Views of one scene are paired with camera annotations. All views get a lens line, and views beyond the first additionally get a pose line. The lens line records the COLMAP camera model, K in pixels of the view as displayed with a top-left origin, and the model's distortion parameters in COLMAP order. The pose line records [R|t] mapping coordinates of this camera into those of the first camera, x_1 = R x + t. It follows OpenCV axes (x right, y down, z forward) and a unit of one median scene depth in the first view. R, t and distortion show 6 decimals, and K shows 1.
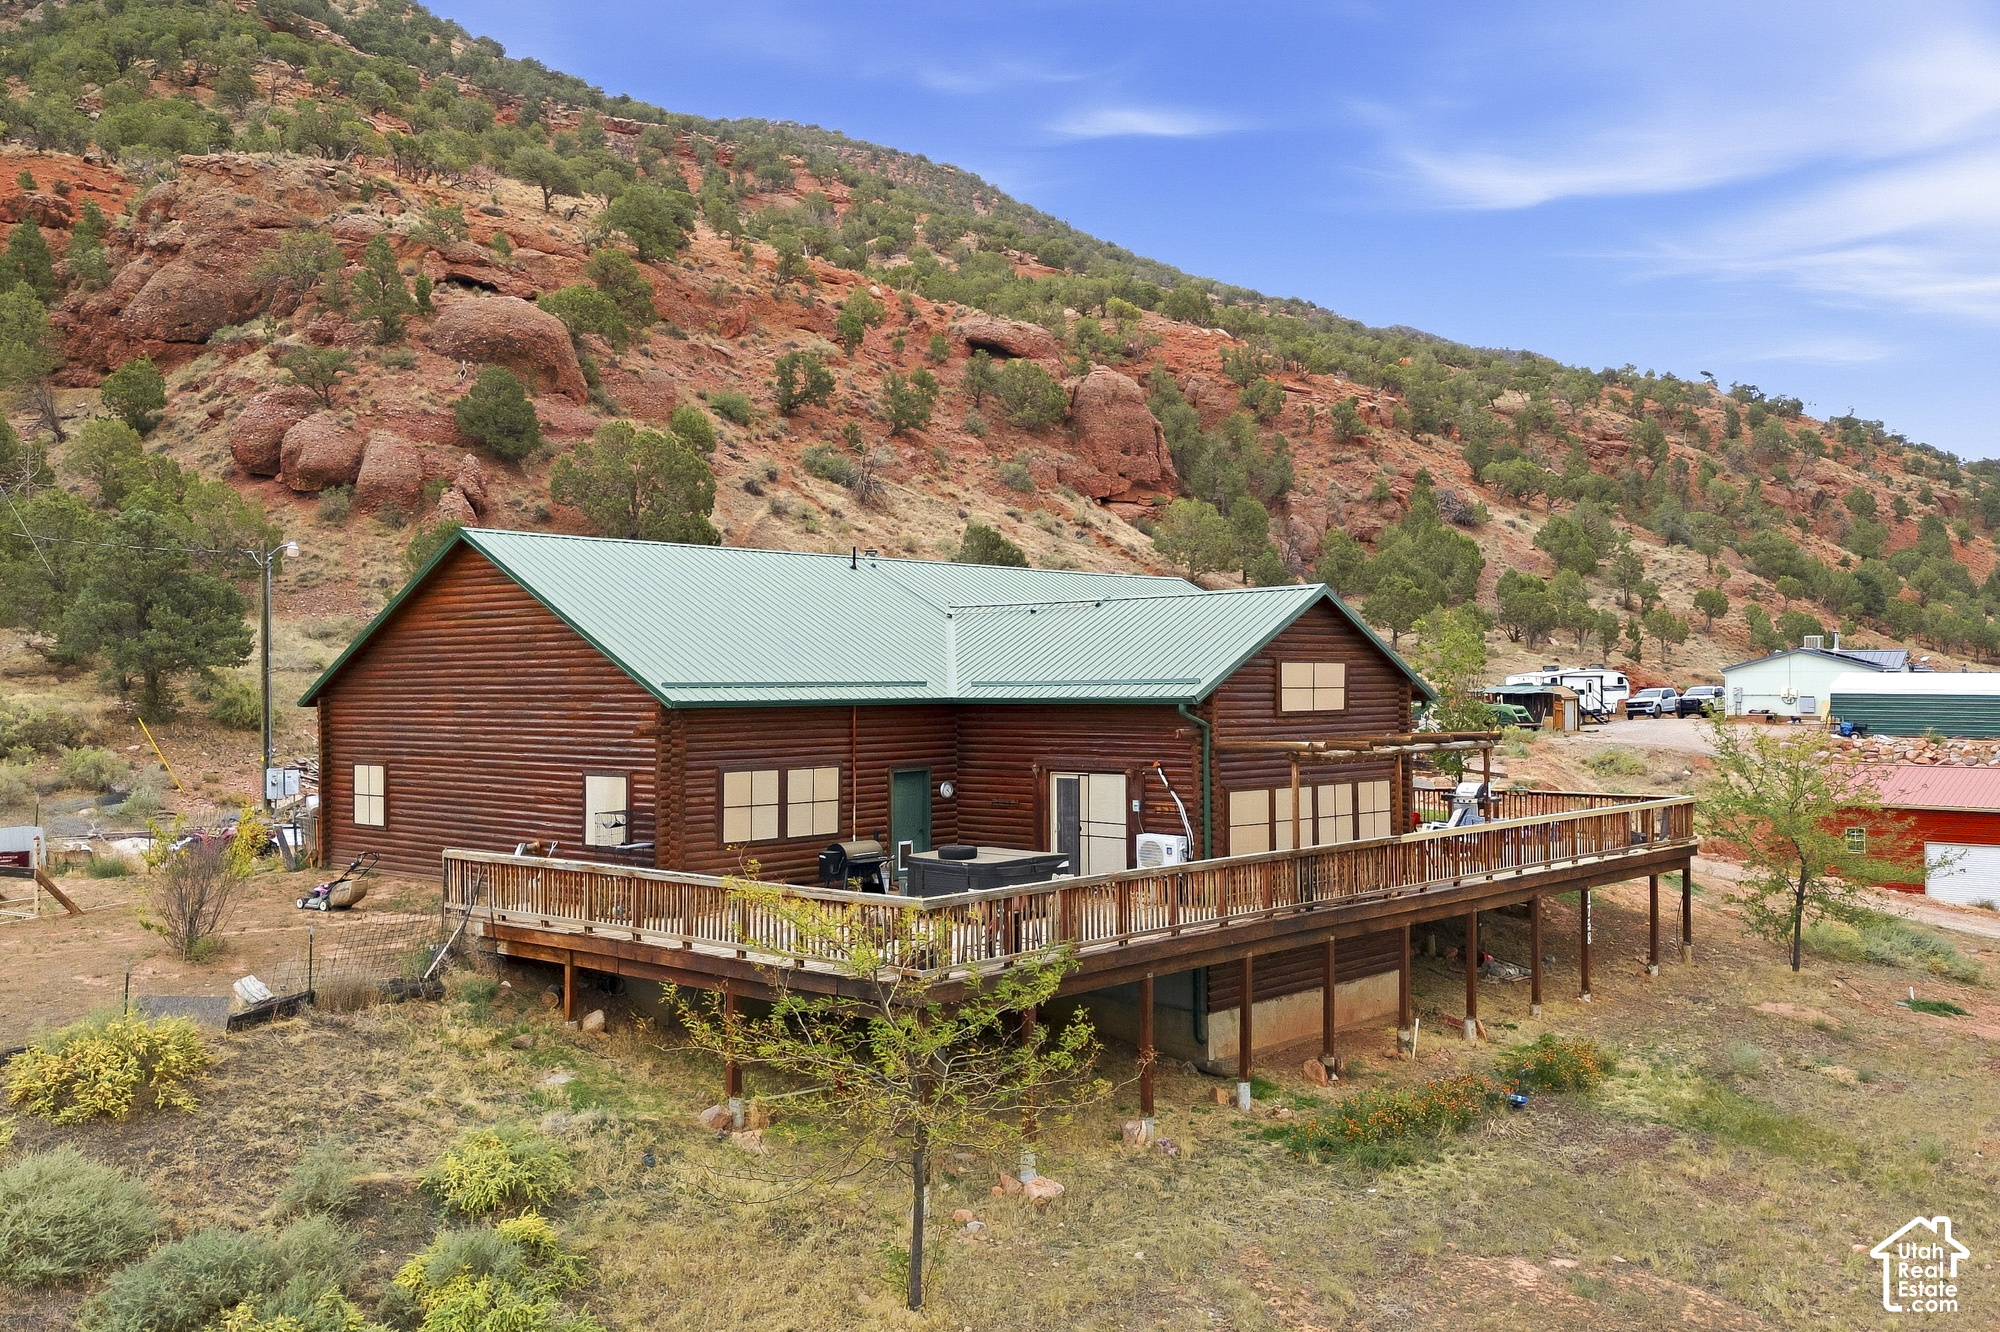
lens RADIAL K [[1735.5, 0, 1004.8], [0, 1735.5, 659.7], [0, 0, 1]] dist [0.072169, -0.064660]
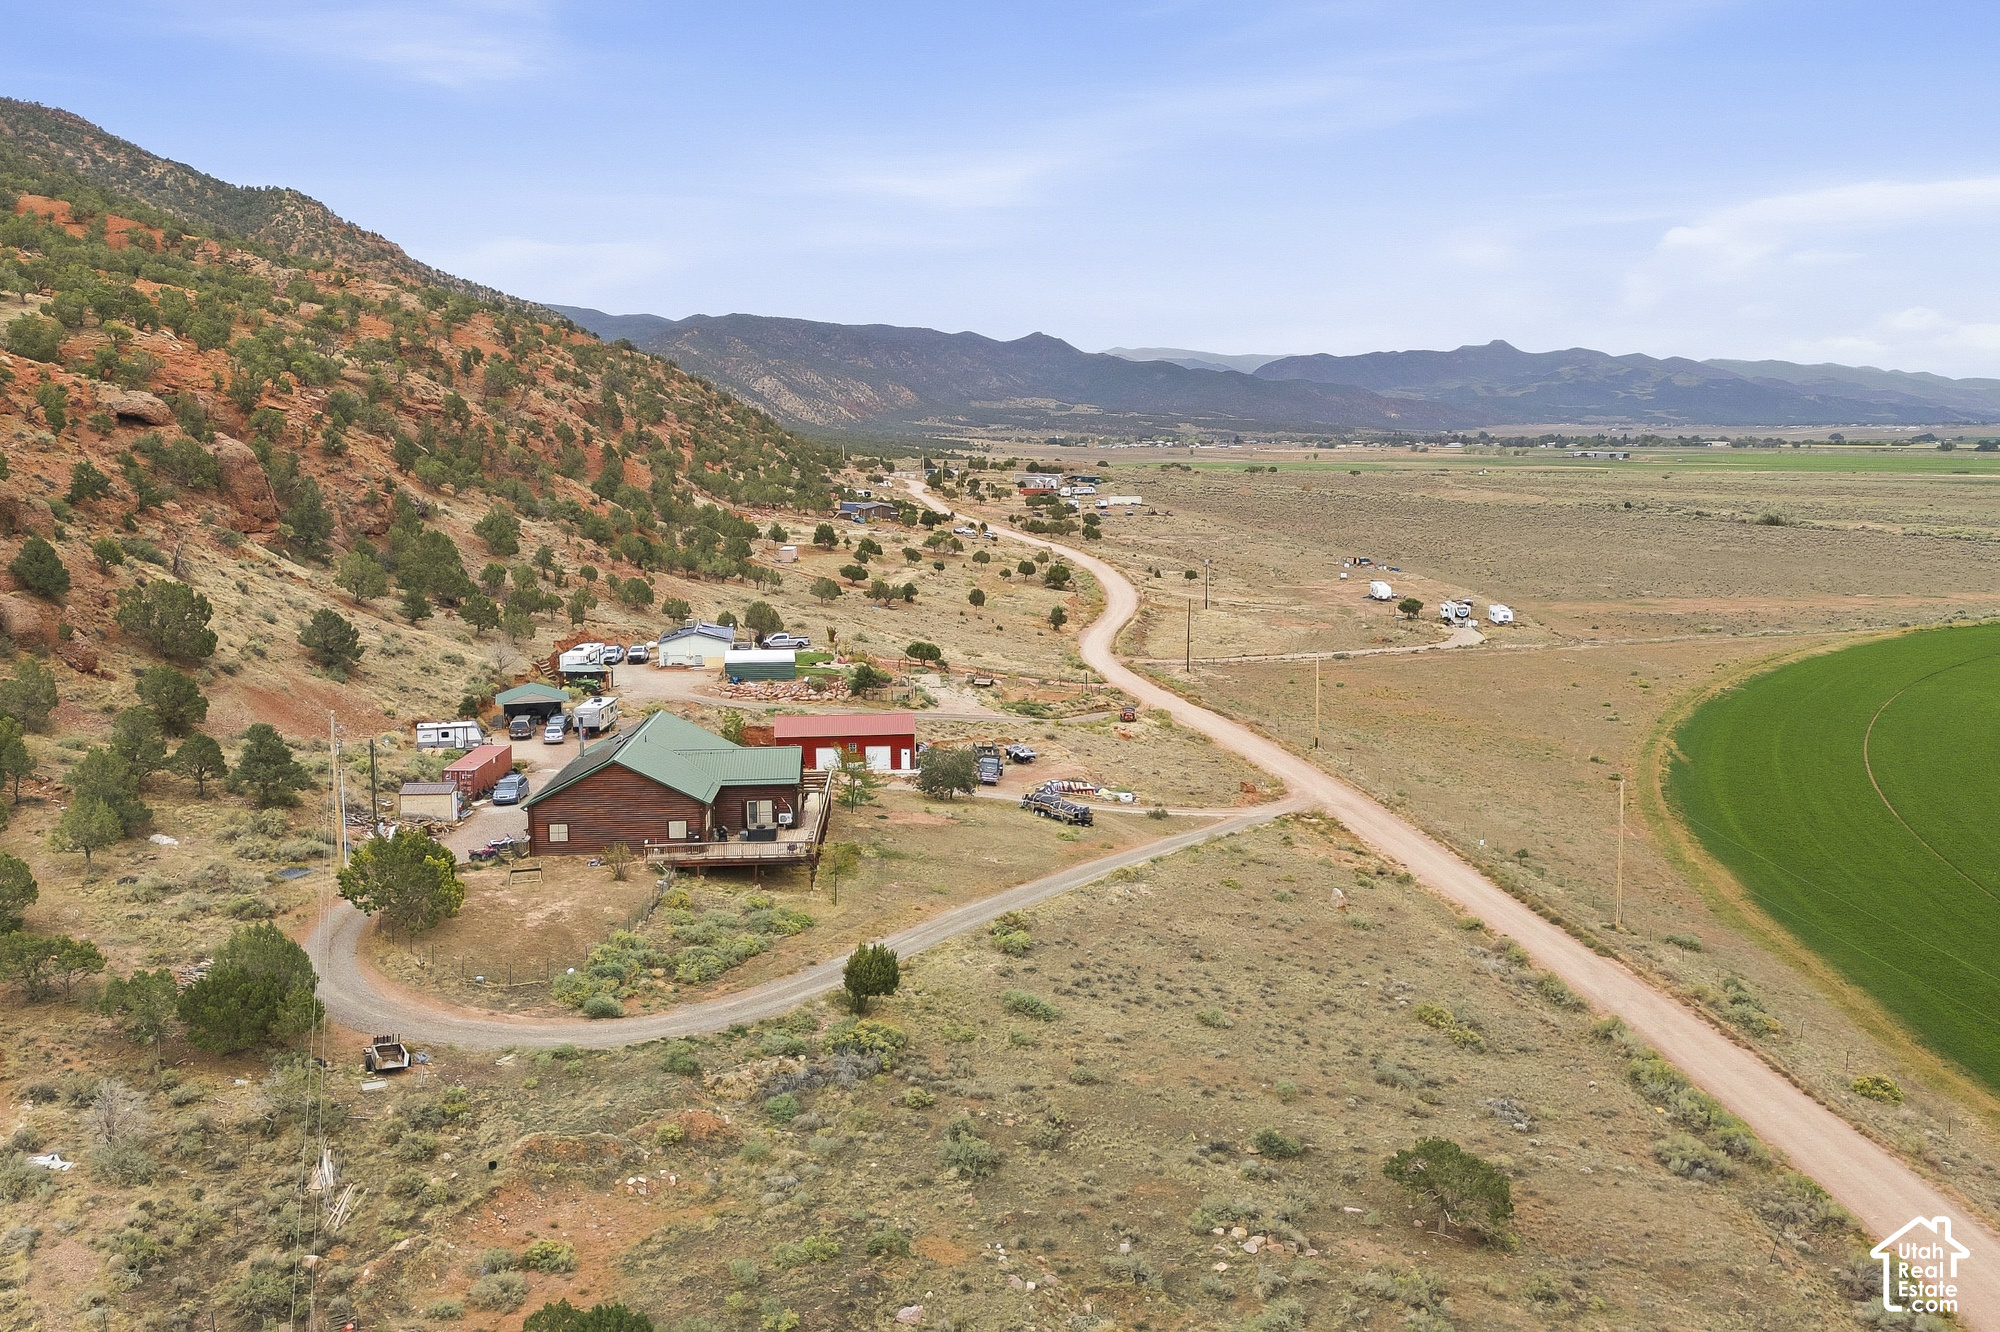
lens RADIAL K [[1735.5, 0, 1001.1], [0, 1735.5, 666.4], [0, 0, 1]] dist [0.072169, -0.064660]
pose [[0.702626, -0.092077, 0.705577, -0.543586], [-0.005843, 0.990812, 0.135118, -0.181239], [-0.711536, -0.099060, 0.695632, -0.499008]]
